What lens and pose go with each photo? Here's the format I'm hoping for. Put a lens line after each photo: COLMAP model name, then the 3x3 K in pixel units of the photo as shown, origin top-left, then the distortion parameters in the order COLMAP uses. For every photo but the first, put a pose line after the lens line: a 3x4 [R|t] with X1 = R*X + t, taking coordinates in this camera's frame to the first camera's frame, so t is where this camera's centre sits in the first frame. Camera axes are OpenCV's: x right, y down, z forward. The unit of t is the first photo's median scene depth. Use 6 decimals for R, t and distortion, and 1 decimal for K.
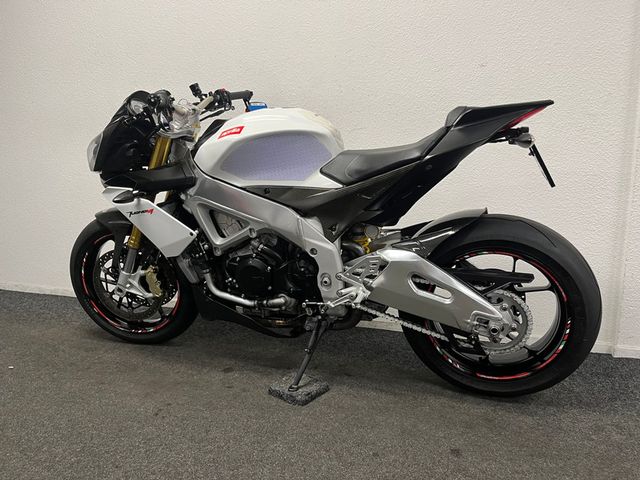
lens RADIAL K [[483.3, 0, 320.0], [0, 483.3, 240.0], [0, 0, 1]] dist [0.123135, -0.162291]
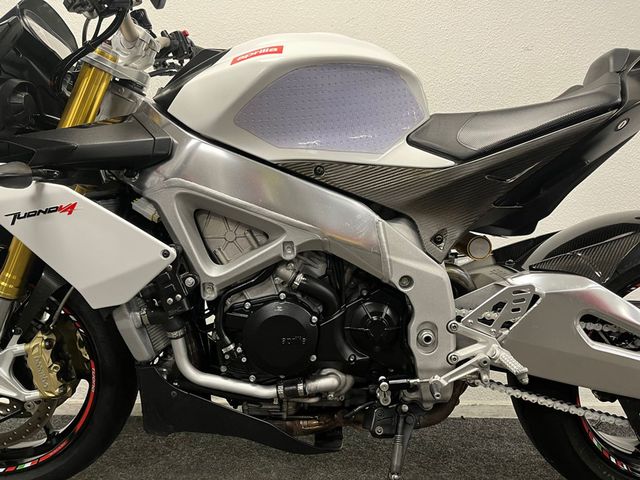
lens RADIAL K [[483.3, 0, 320.0], [0, 483.3, 240.0], [0, 0, 1]] dist [0.123135, -0.162291]
pose [[0.955703, 0.001503, 0.294330, -0.260388], [0.043048, 0.988520, -0.144825, 0.050861], [-0.291169, 0.151080, 0.944667, 0.497646]]
